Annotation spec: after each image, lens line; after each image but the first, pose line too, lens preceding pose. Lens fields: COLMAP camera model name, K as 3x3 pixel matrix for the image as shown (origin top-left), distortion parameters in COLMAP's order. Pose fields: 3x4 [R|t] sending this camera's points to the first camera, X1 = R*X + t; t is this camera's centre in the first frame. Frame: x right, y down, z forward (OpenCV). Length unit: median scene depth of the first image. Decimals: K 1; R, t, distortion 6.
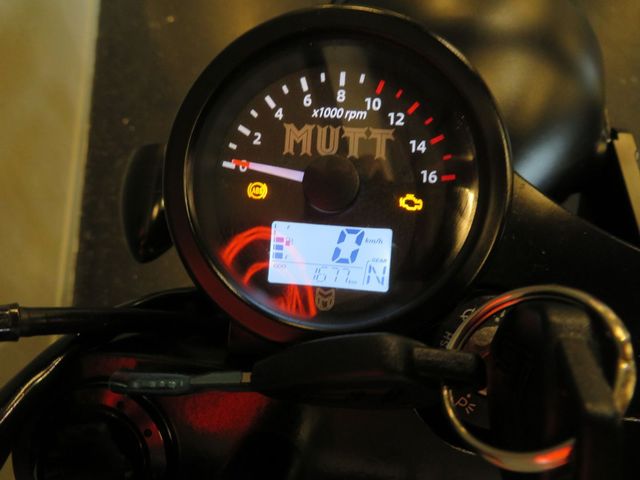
lens RADIAL K [[453.5, 0, 320.0], [0, 453.5, 240.0], [0, 0, 1]] dist [-0.005745, -0.000795]
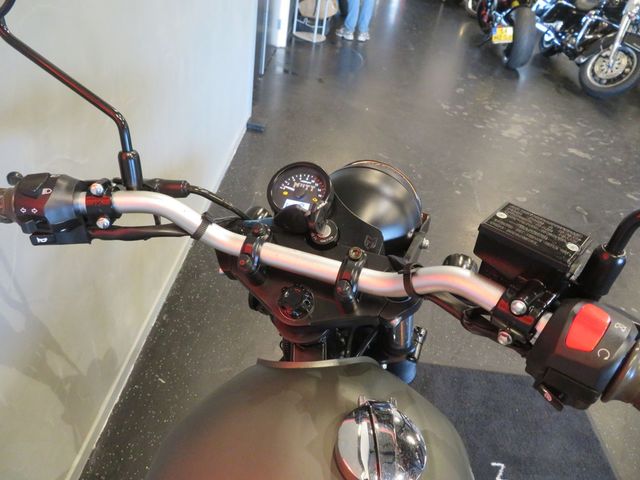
lens RADIAL K [[453.5, 0, 320.0], [0, 453.5, 240.0], [0, 0, 1]] dist [-0.005745, -0.000795]
pose [[0.964750, 0.207234, -0.162206, 1.104008], [-0.255473, 0.885445, -0.388227, 2.114137], [0.063170, 0.415982, 0.907176, -3.130038]]
